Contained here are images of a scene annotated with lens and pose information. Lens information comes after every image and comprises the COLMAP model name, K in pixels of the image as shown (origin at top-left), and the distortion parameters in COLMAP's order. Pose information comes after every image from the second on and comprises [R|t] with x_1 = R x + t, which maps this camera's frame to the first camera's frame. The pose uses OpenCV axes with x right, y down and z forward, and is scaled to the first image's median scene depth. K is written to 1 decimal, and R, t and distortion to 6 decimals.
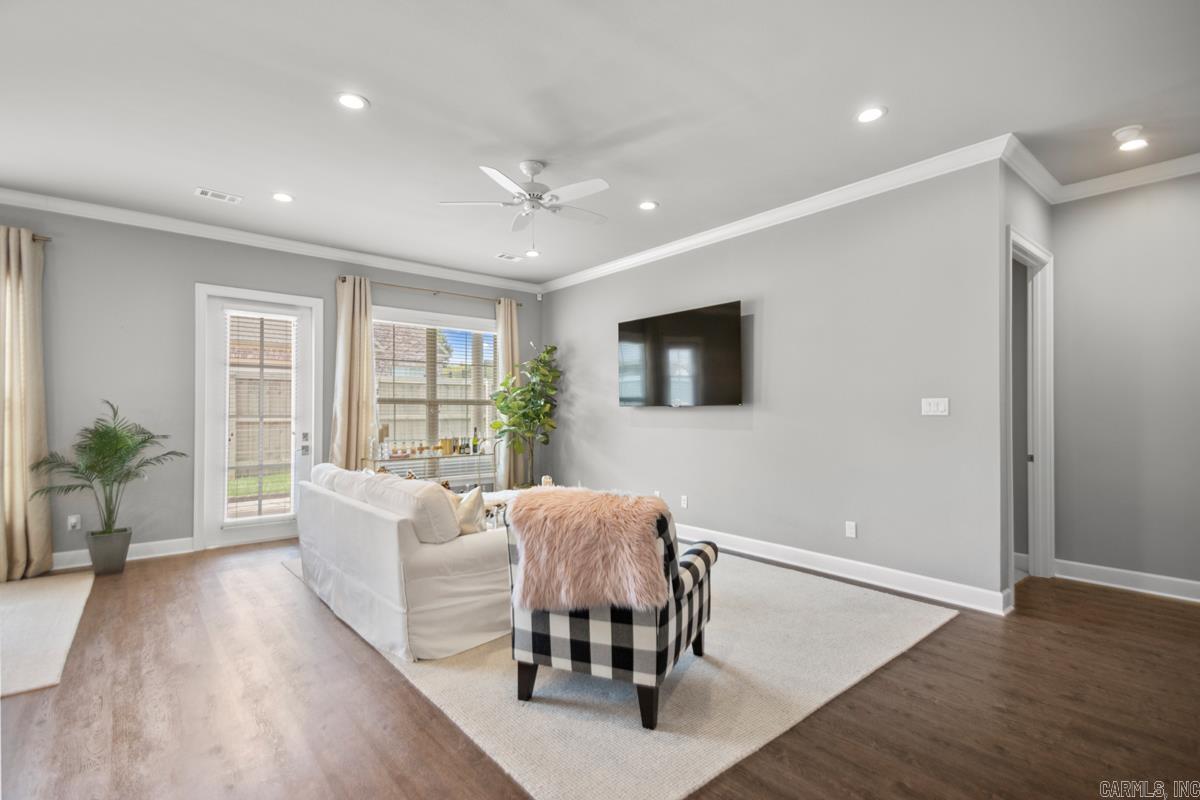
lens RADIAL K [[515.8, 0, 596.8], [0, 515.8, 411.6], [0, 0, 1]] dist [0.001301, -0.005791]
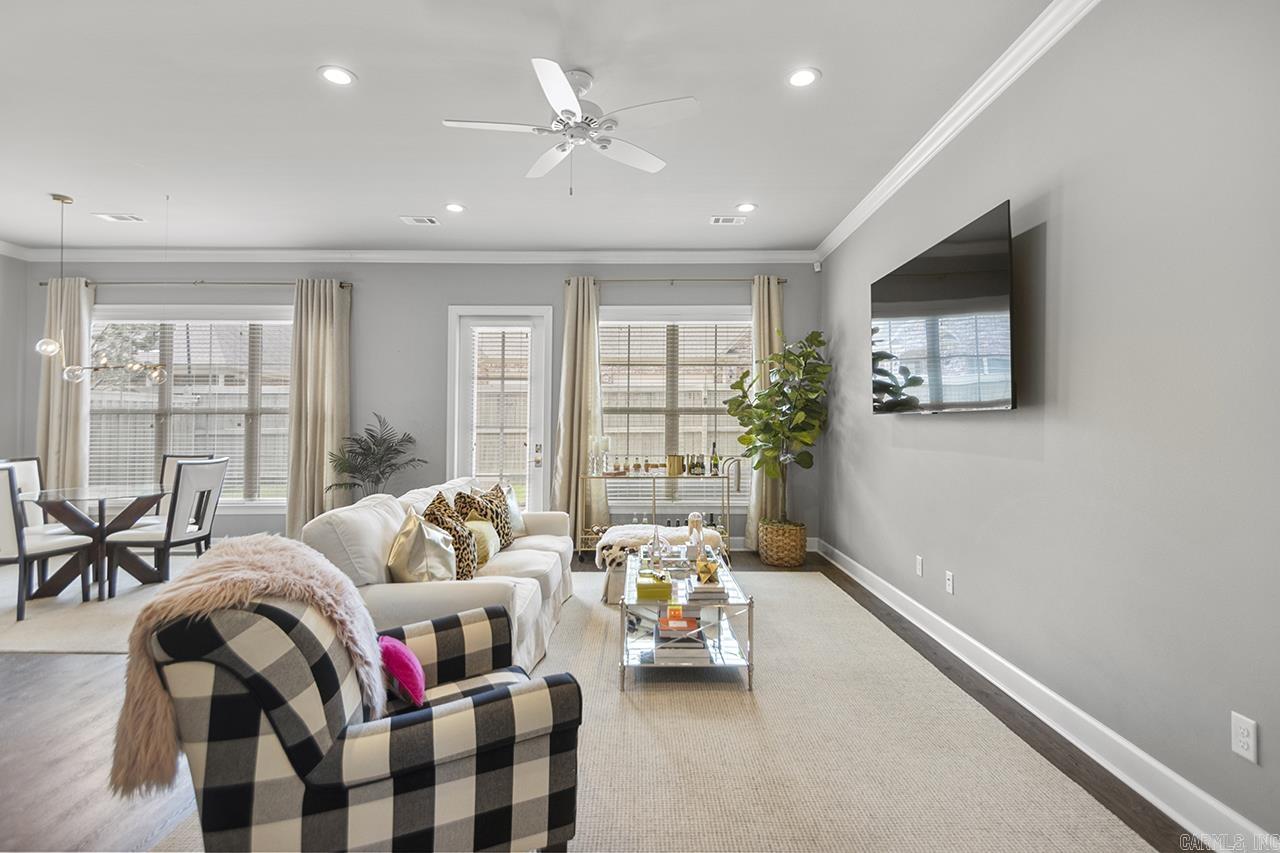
lens RADIAL K [[573.4, 0, 640.0], [0, 573.4, 426.5], [0, 0, 1]] dist [0.016494, -0.016077]
pose [[0.775832, 0.004169, -0.630926, 0.265246], [-0.000137, 0.999979, 0.006440, 0.000285], [0.630939, -0.004910, 0.775817, 0.258912]]
